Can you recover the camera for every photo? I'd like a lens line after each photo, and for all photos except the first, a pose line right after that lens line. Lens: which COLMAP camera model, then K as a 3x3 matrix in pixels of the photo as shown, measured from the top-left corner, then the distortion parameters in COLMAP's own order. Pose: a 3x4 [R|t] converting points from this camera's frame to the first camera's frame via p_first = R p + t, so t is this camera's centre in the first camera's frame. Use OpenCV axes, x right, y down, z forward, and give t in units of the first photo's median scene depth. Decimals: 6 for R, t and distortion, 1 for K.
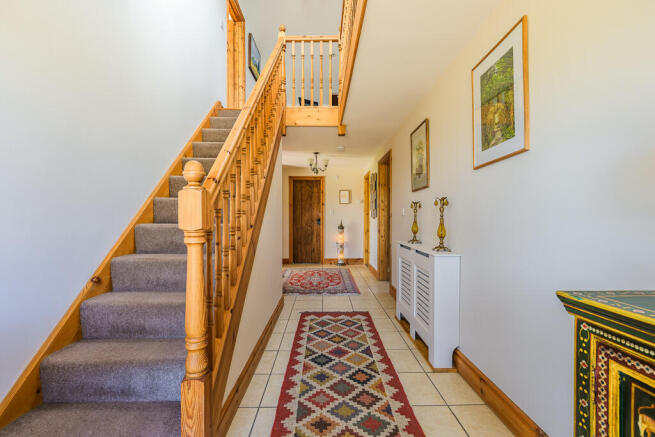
lens RADIAL K [[292.5, 0, 327.1], [0, 292.5, 219.0], [0, 0, 1]] dist [-0.000725, 0.000131]
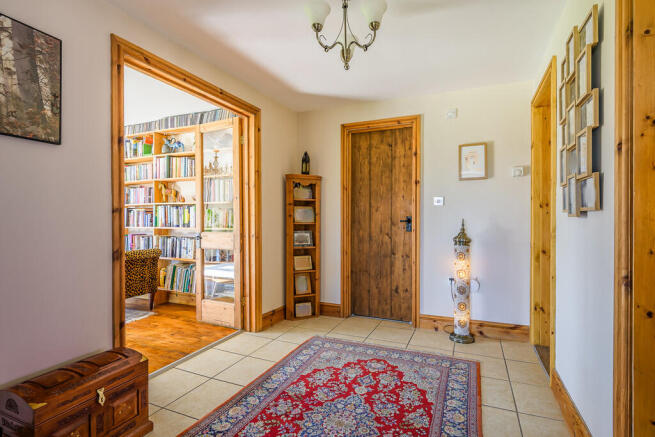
lens RADIAL K [[330.6, 0, 332.3], [0, 330.6, 218.8], [0, 0, 1]] dist [-0.002576, -0.000123]
pose [[0.916250, 0.001823, -0.400604, 0.064586], [-0.001673, 0.999998, 0.000725, 0.000695], [0.400604, 0.000006, 0.916251, 0.529457]]
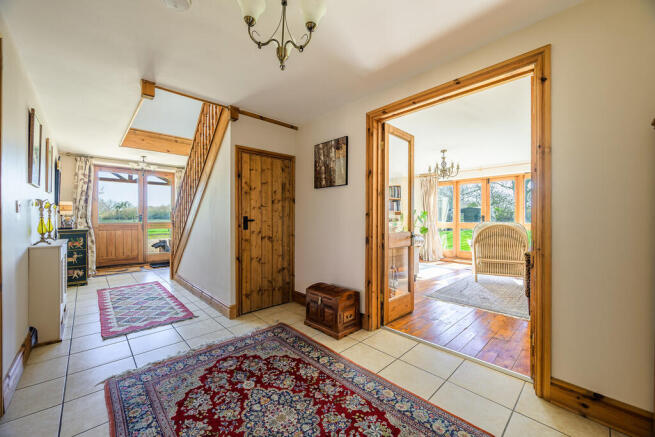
lens RADIAL K [[256.8, 0, 328.9], [0, 256.8, 217.8], [0, 0, 1]] dist [-0.000833, -0.000139]
pose [[-0.735211, -0.000438, -0.677838, 0.078450], [0.000018, 1.000000, -0.000667, -0.000736], [0.677838, -0.000502, -0.735211, 0.927558]]
